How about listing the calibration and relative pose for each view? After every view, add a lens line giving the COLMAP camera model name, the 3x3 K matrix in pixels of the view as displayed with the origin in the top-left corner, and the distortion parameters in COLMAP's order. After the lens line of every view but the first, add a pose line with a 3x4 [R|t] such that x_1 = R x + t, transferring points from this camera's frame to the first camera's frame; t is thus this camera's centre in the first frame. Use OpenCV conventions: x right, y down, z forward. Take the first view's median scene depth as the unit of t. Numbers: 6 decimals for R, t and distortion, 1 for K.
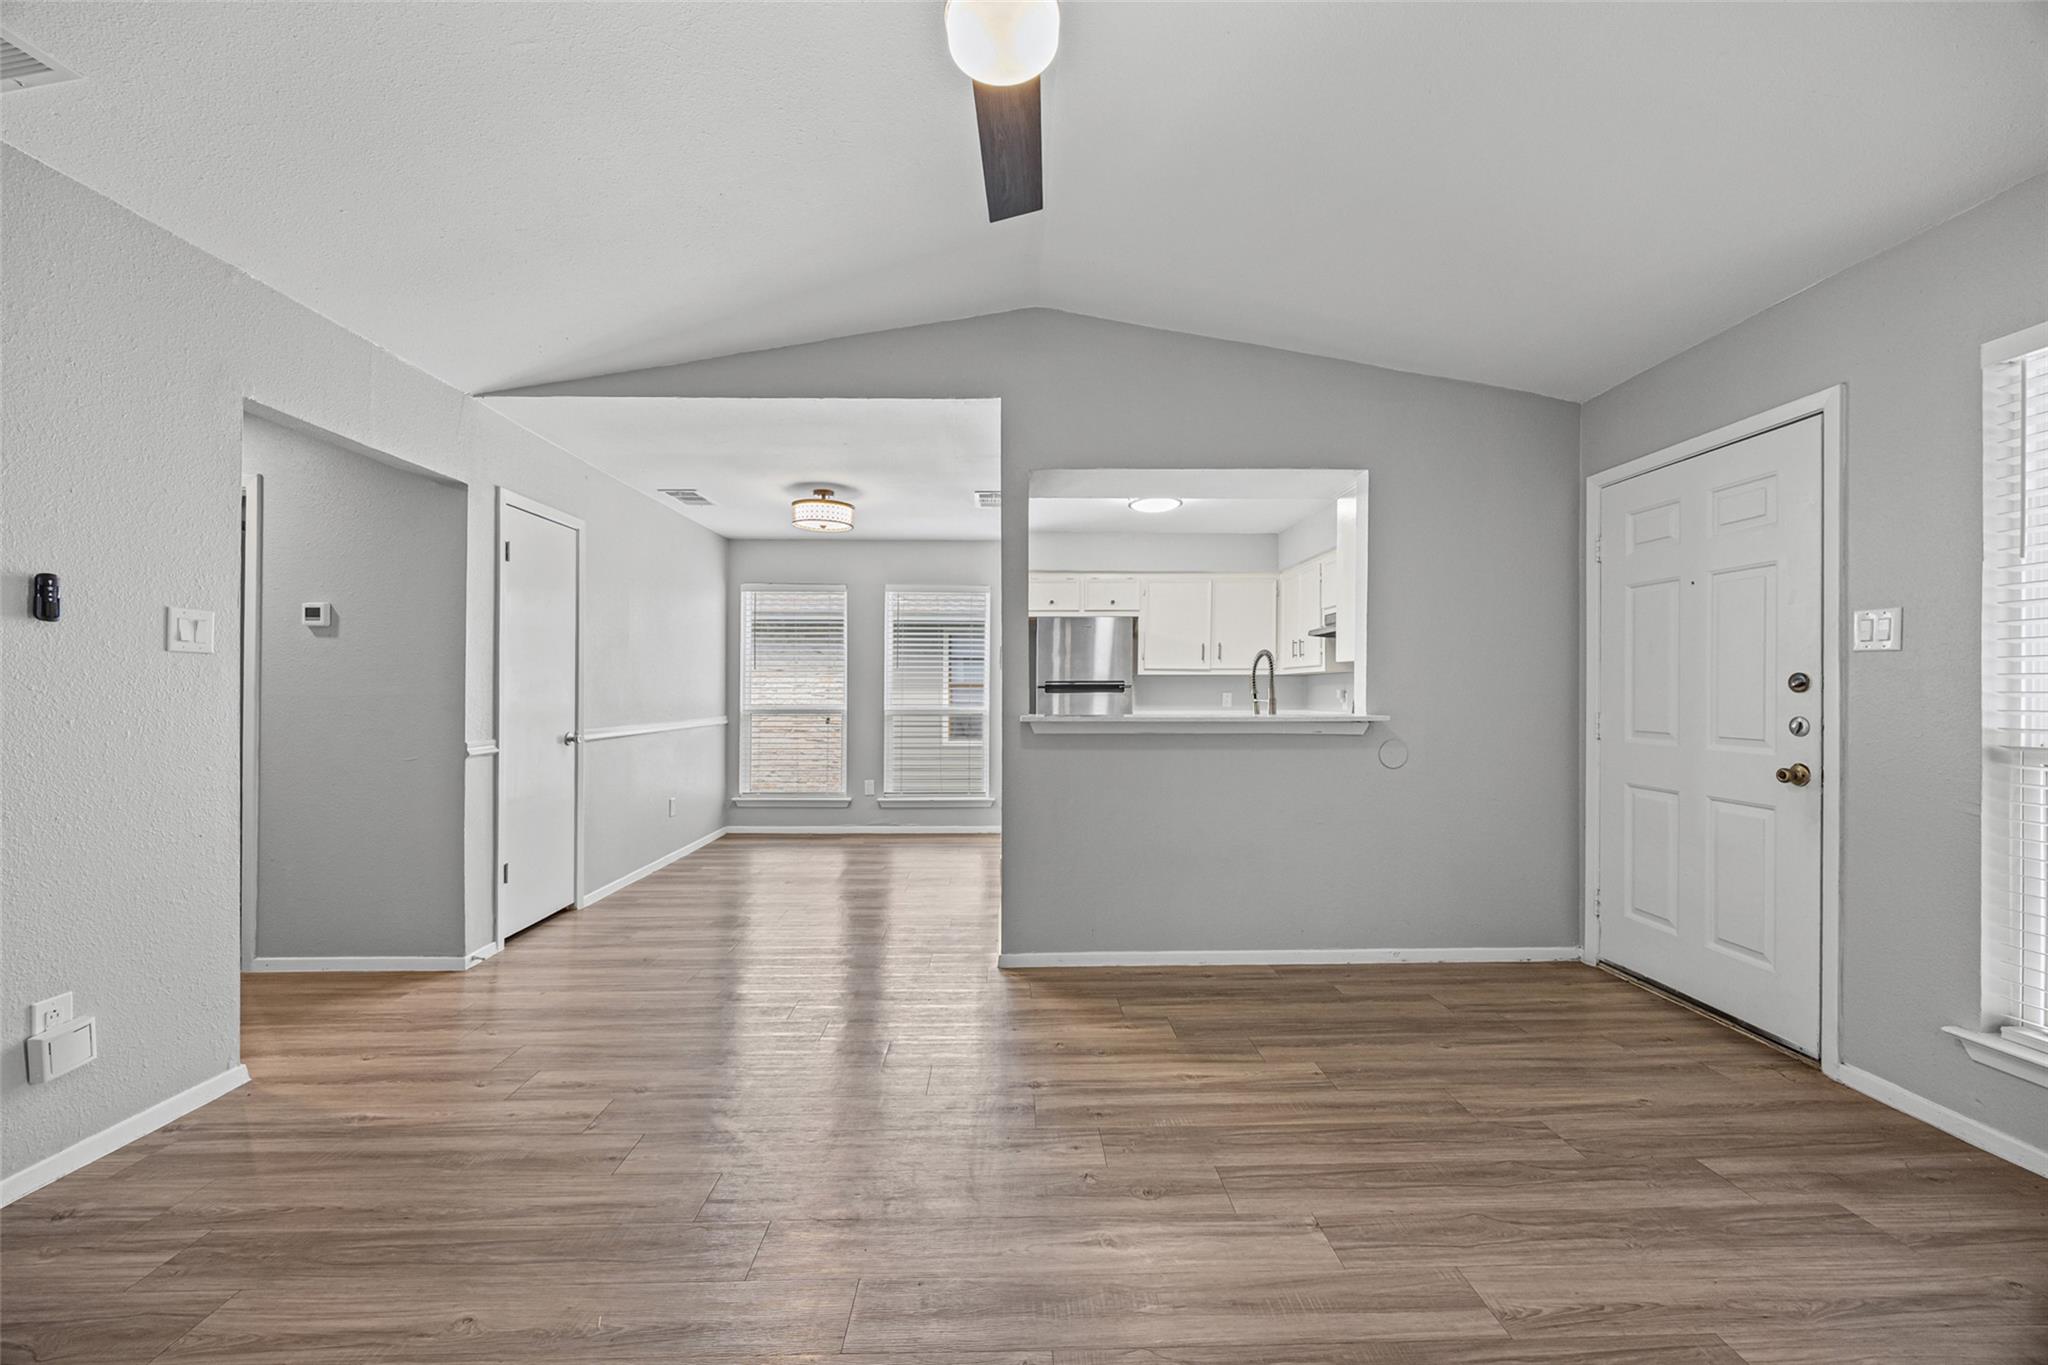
lens RADIAL K [[777.6, 0, 1019.4], [0, 777.6, 685.8], [0, 0, 1]] dist [-0.004529, 0.000318]
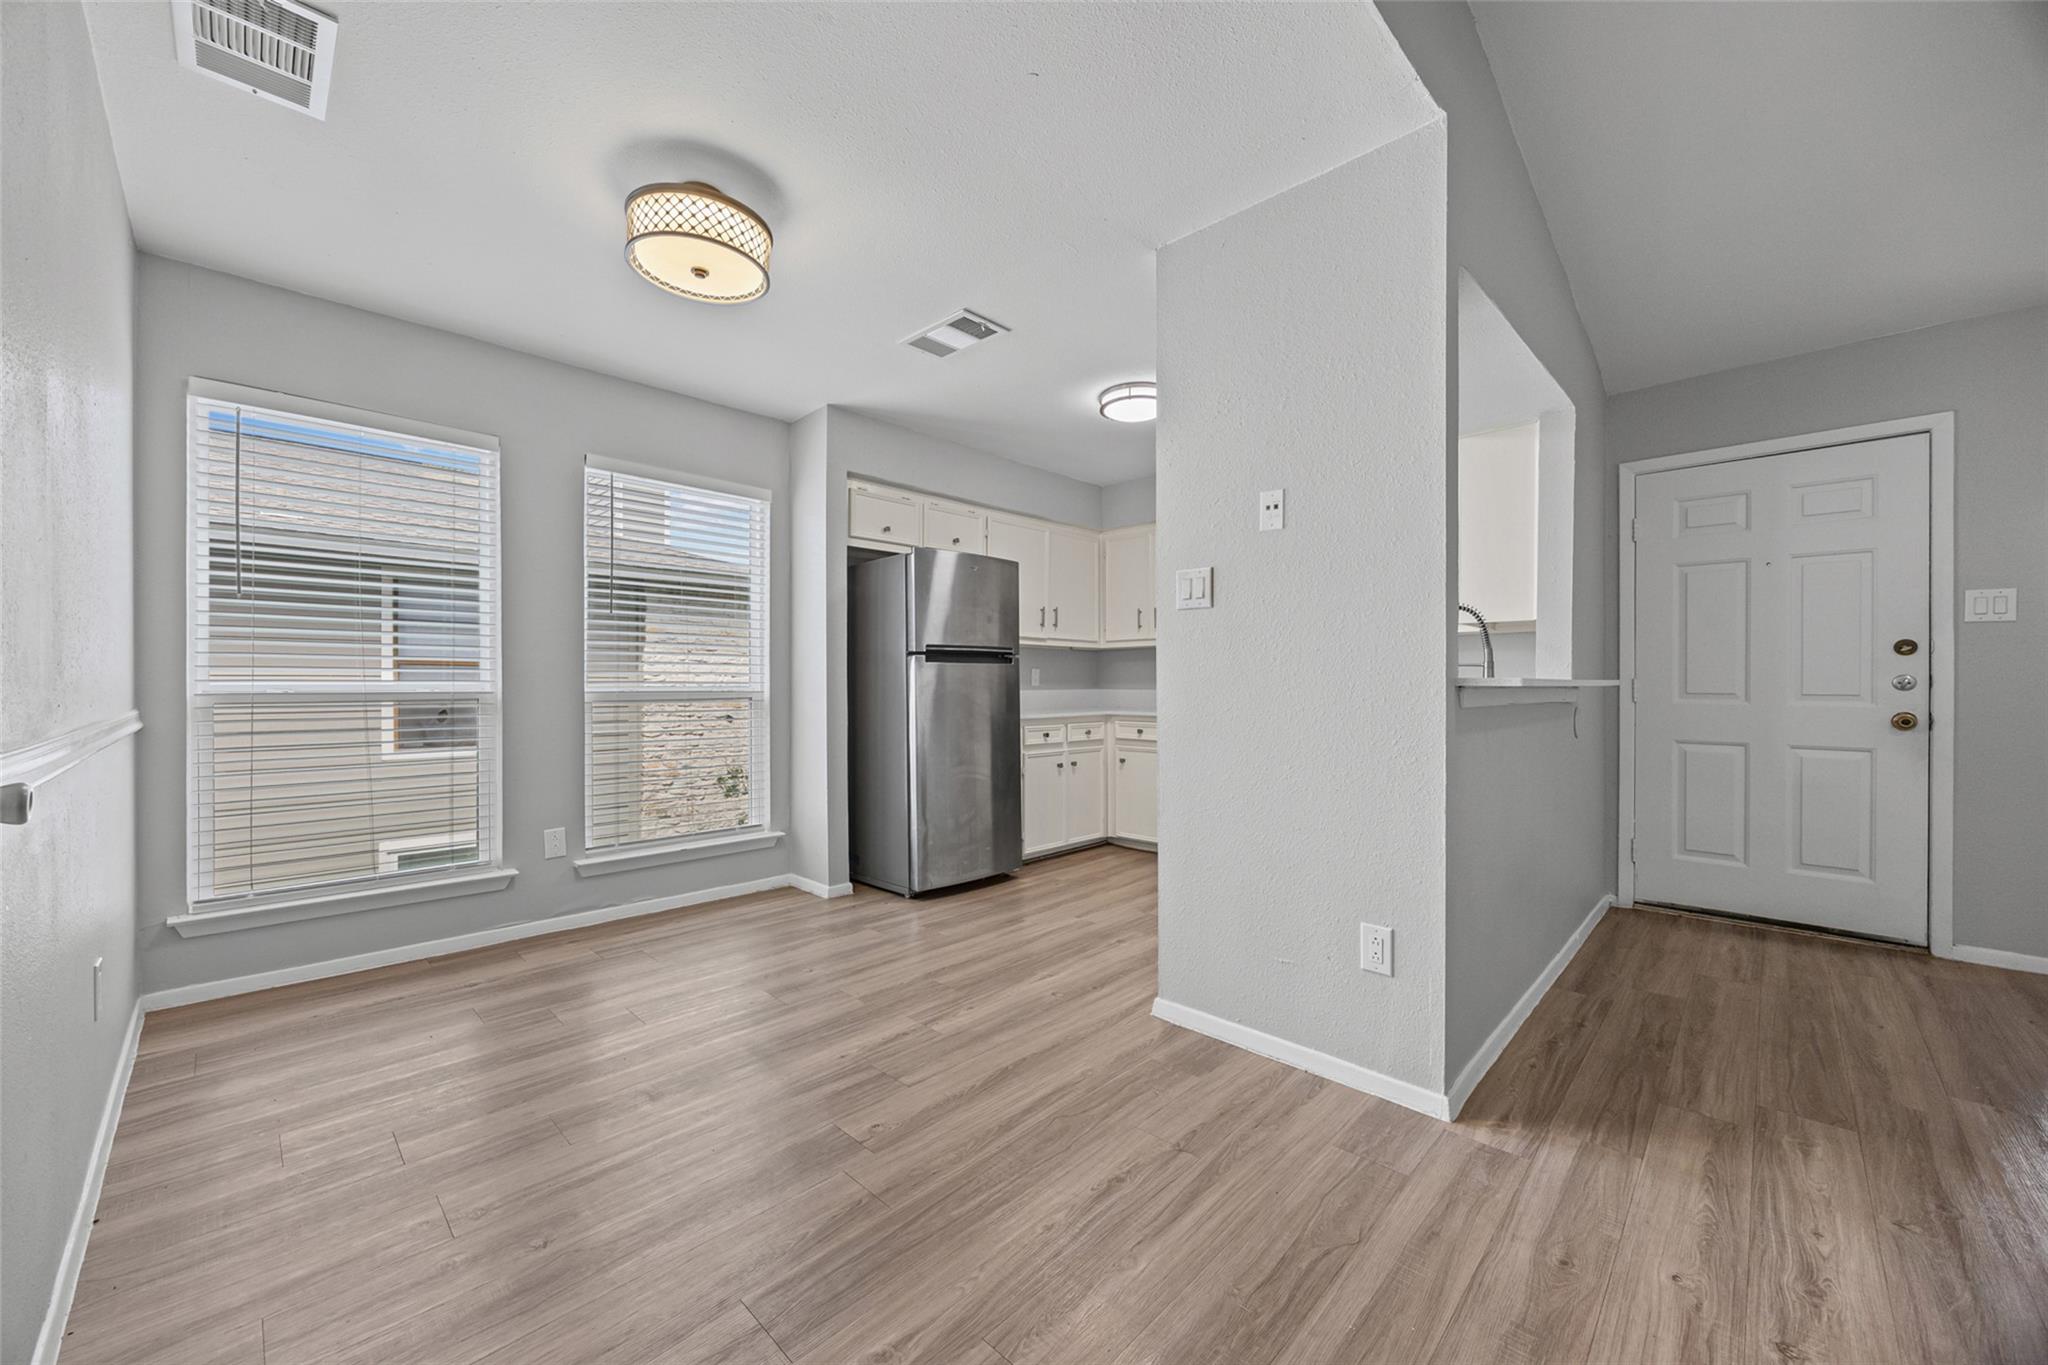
lens RADIAL K [[777.6, 0, 1013.8], [0, 777.6, 679.7], [0, 0, 1]] dist [-0.004529, 0.000318]
pose [[0.715054, 0.004104, 0.699057, -0.742816], [-0.004945, 0.999987, -0.000812, 0.047643], [-0.699052, -0.002876, 0.715066, 0.935362]]
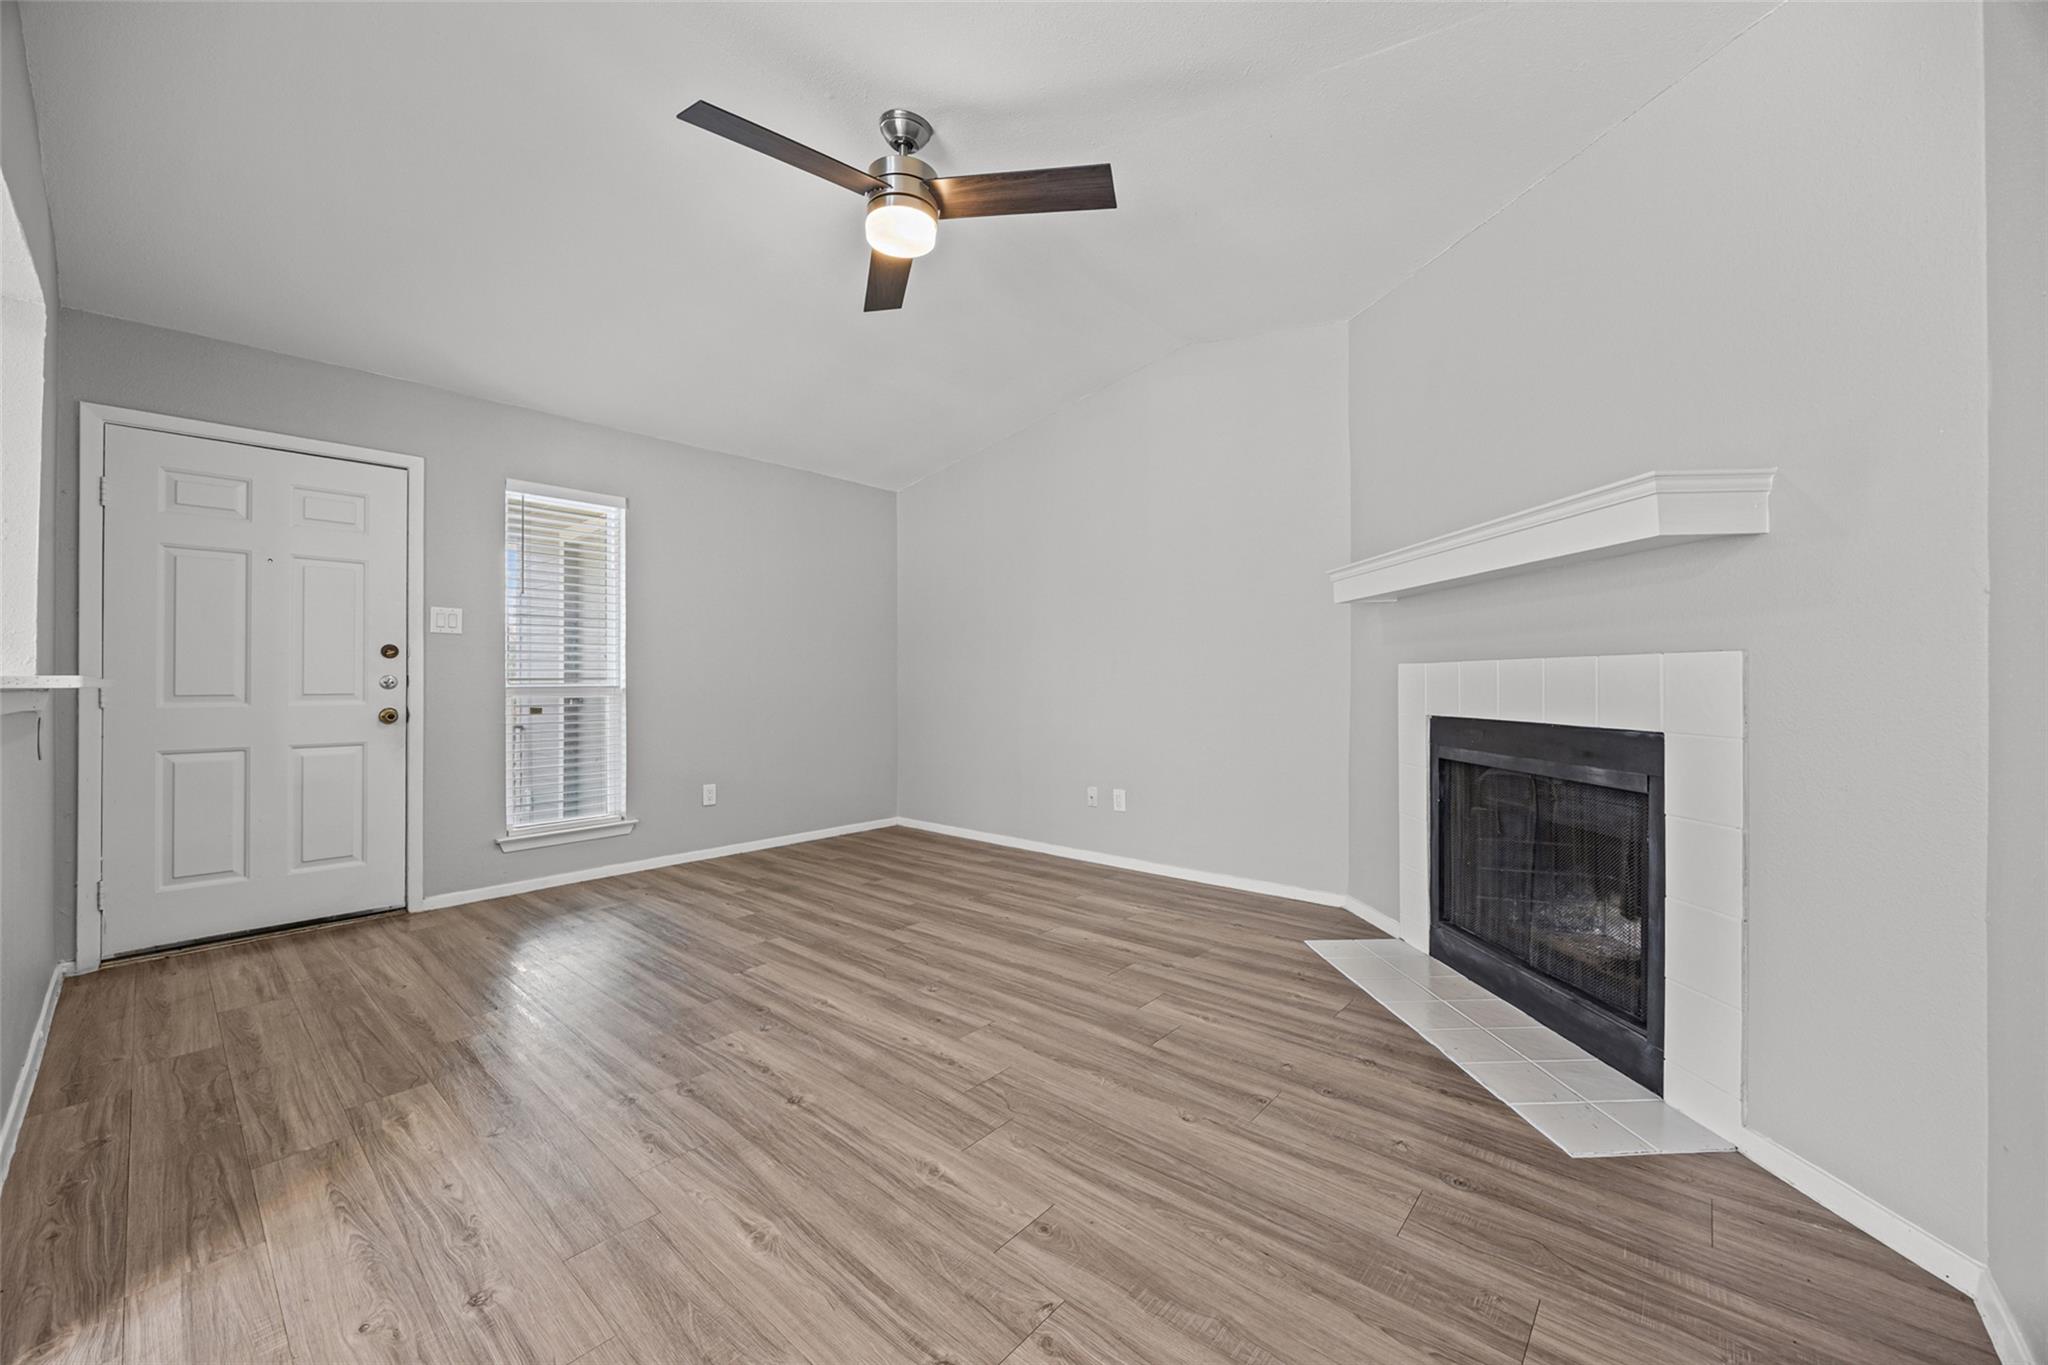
lens RADIAL K [[777.6, 0, 1029.2], [0, 777.6, 676.1], [0, 0, 1]] dist [-0.004529, 0.000318]
pose [[-0.738428, 0.008163, 0.674283, -0.694533], [0.002853, 0.999956, -0.008980, 0.049041], [-0.674327, -0.004708, -0.738418, 1.059457]]
